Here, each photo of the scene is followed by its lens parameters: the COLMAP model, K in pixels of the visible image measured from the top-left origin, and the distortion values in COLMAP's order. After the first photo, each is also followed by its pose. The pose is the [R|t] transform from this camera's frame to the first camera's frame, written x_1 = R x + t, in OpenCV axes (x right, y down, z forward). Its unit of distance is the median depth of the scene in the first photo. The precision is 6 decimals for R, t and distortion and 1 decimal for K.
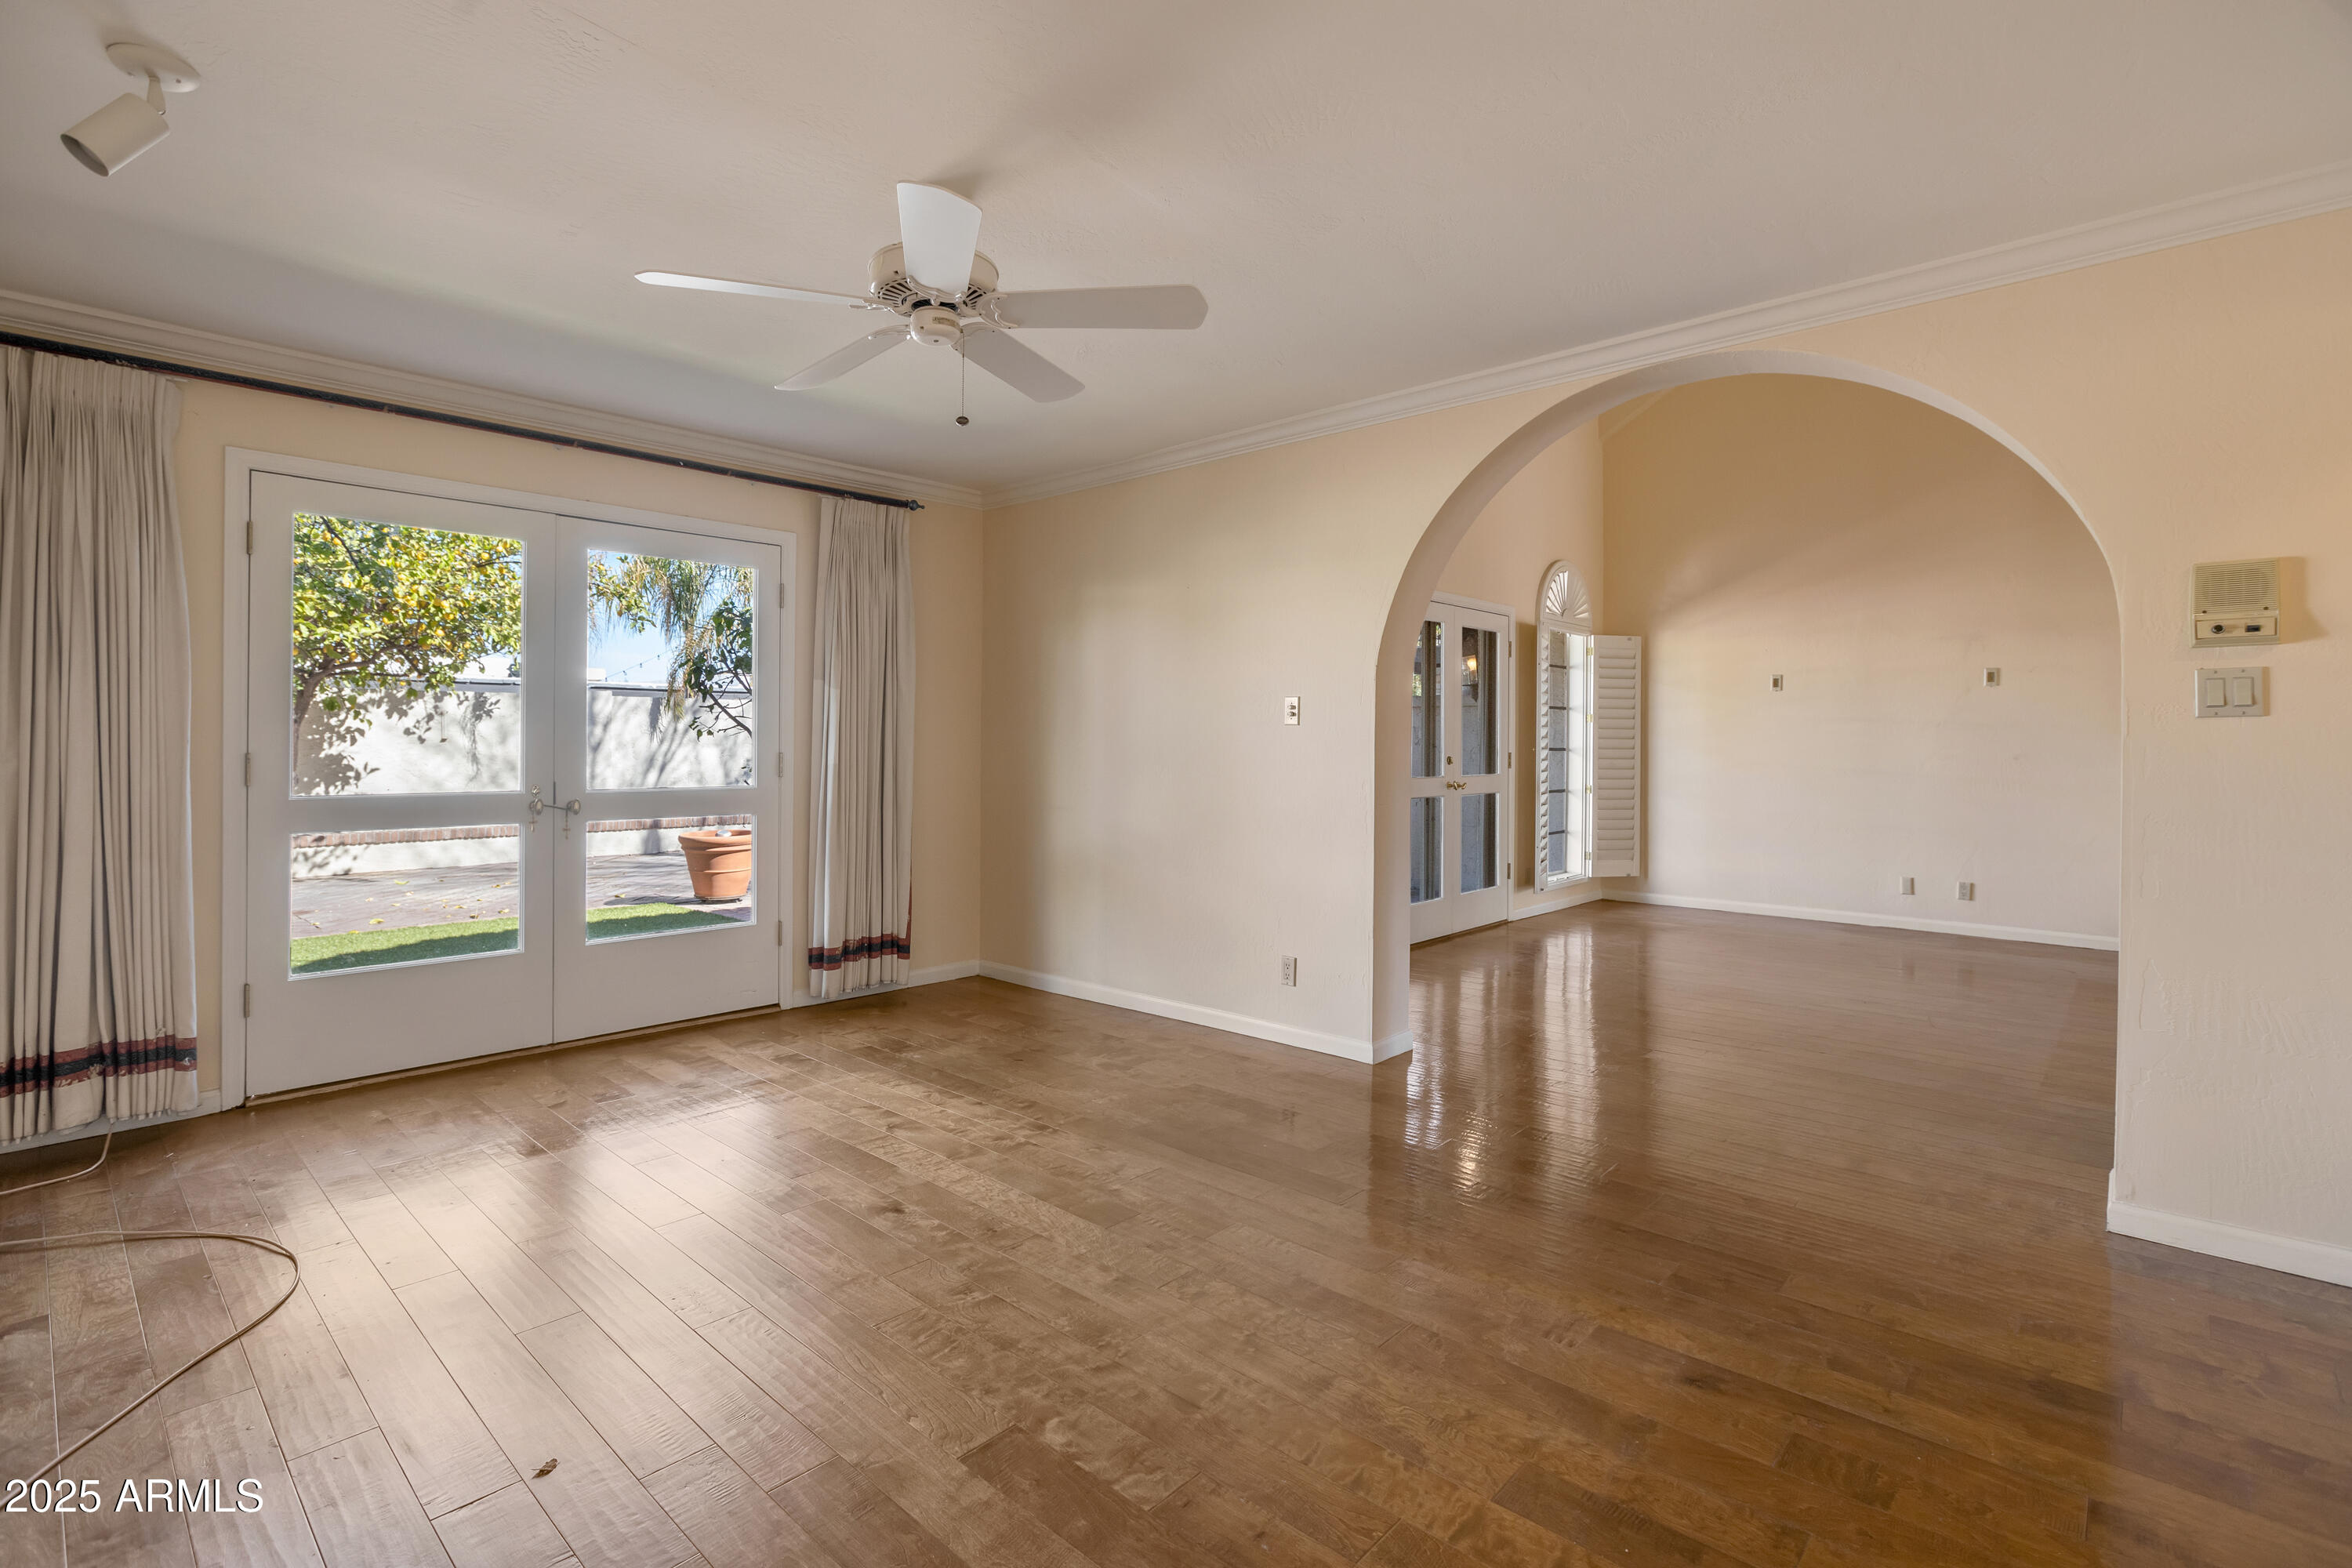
lens RADIAL K [[1086.3, 0, 1162.8], [0, 1086.3, 769.1], [0, 0, 1]] dist [-0.003562, 0.000579]
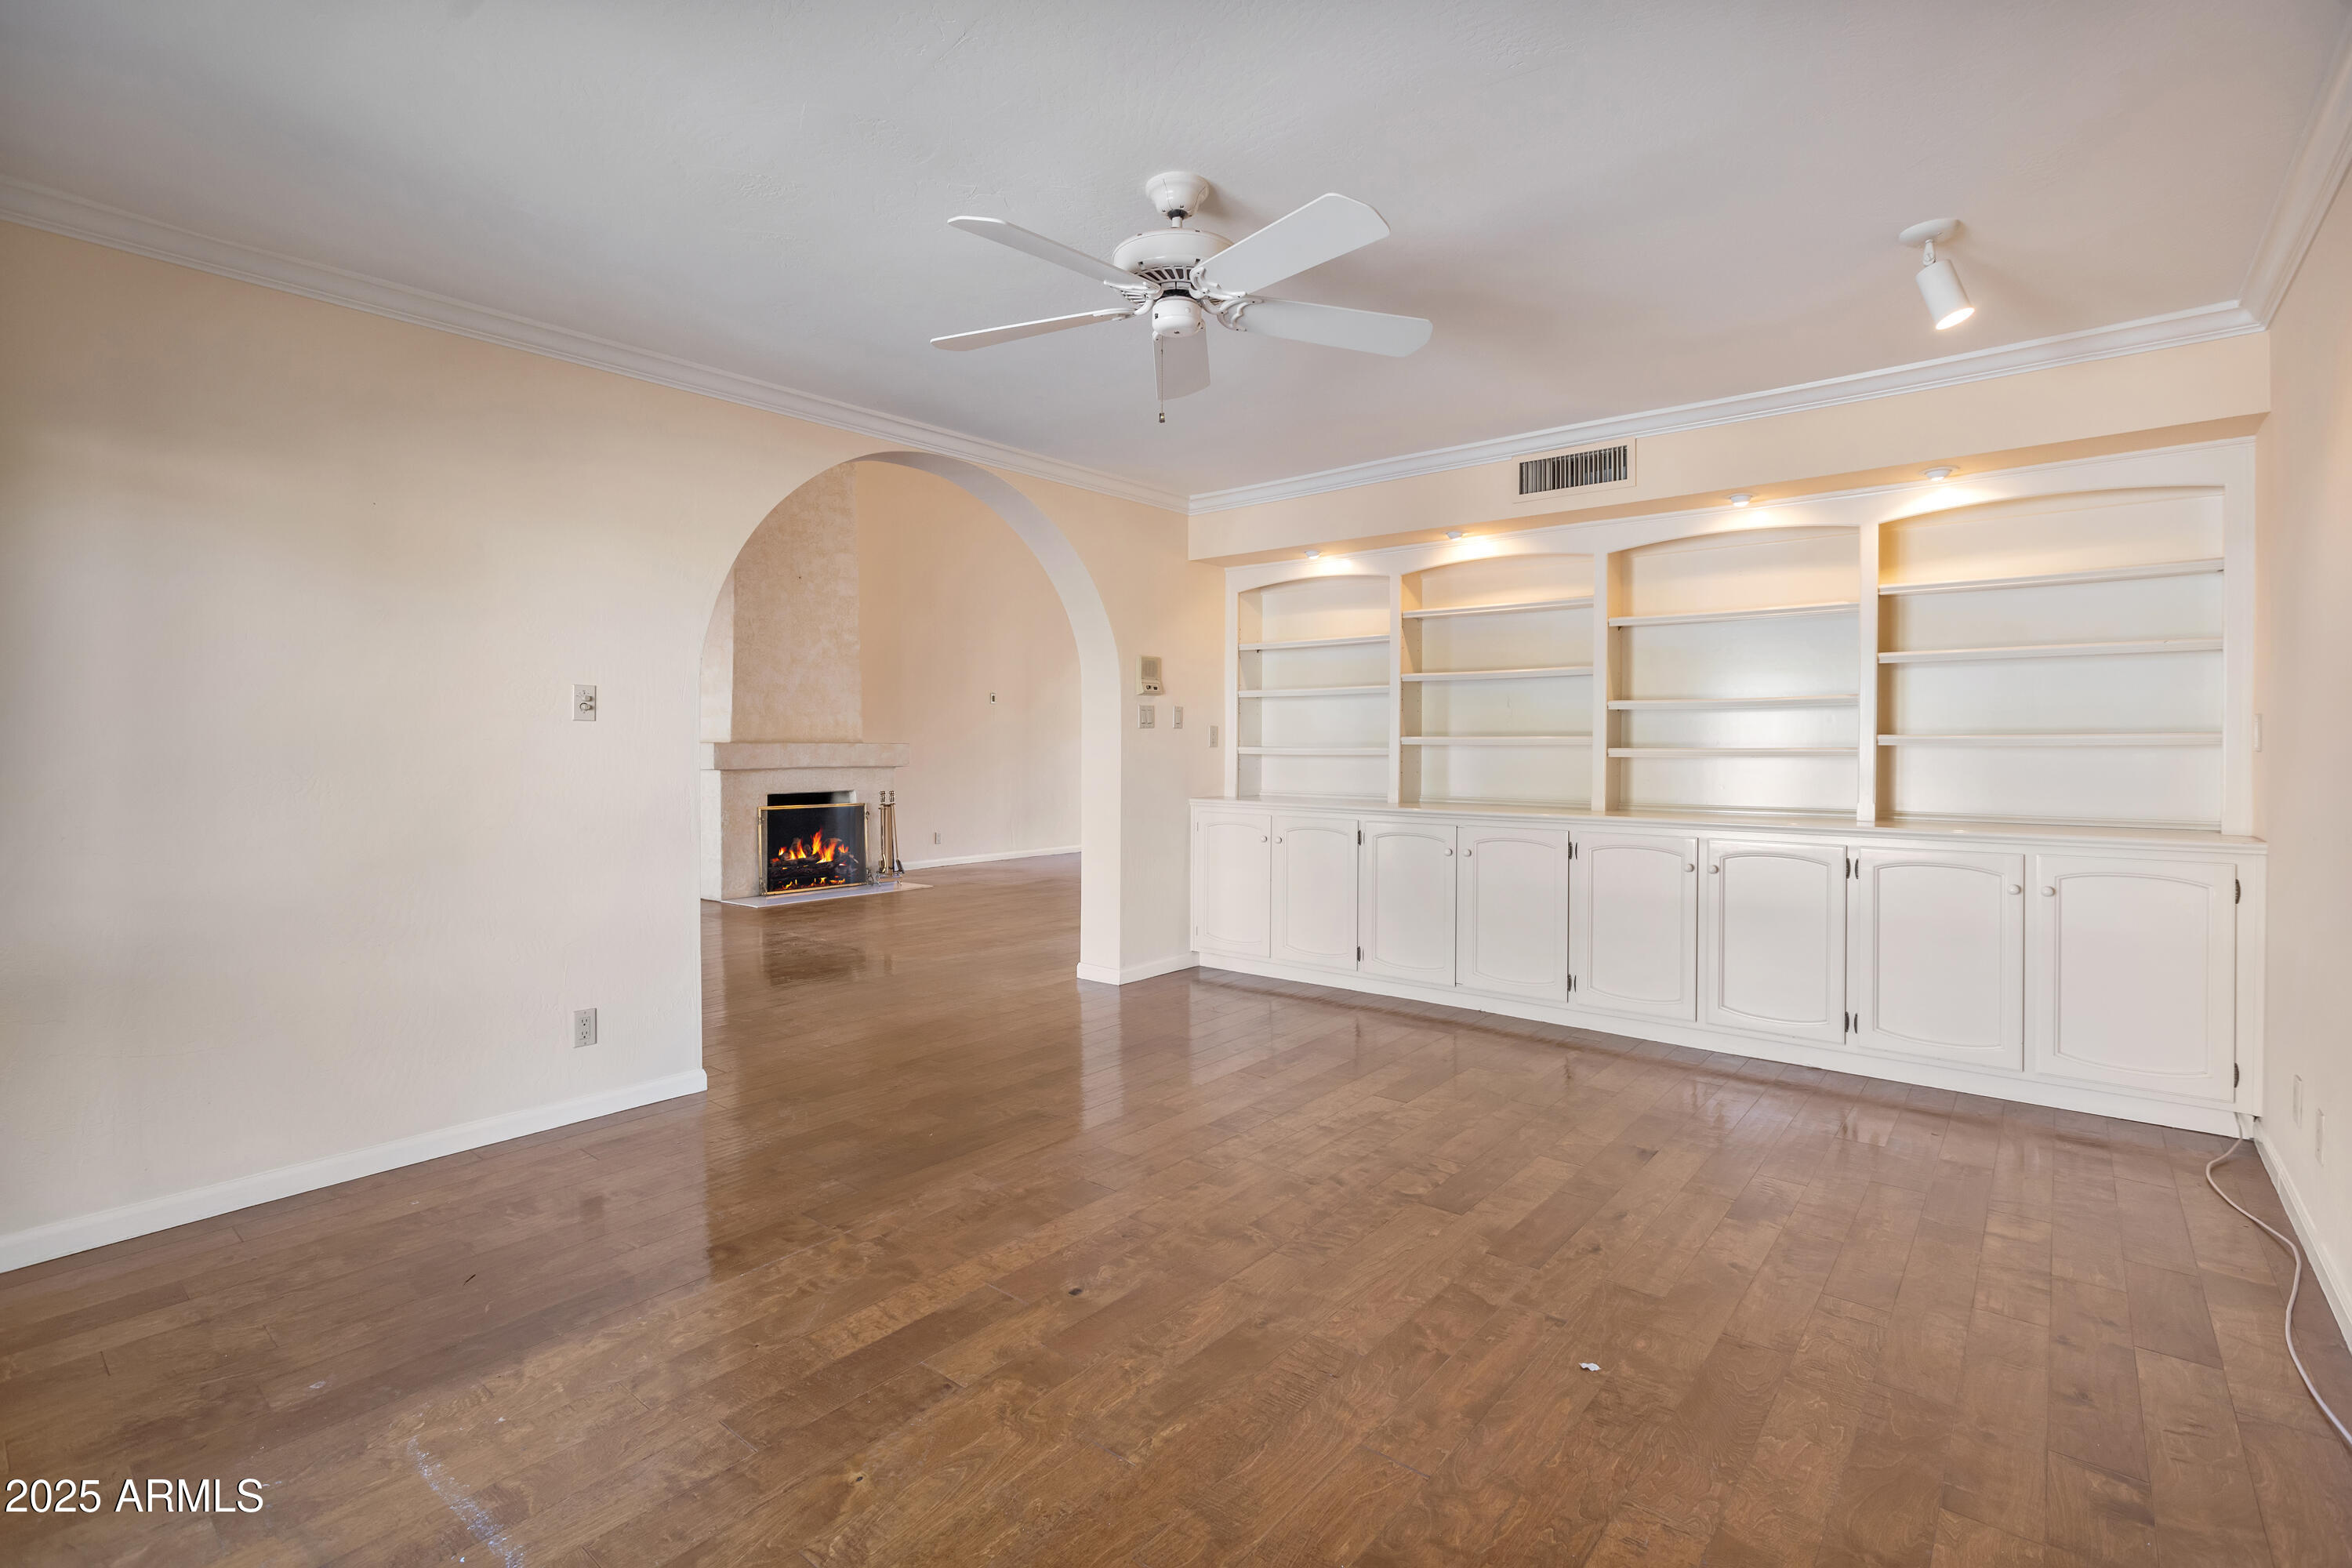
lens RADIAL K [[1086.3, 0, 1166.6], [0, 1086.3, 775.2], [0, 0, 1]] dist [-0.003562, 0.000579]
pose [[-0.041446, -0.040477, 0.998320, -1.191671], [0.017234, 0.999001, 0.041220, -0.042154], [-0.998992, 0.018914, -0.040707, 1.038486]]
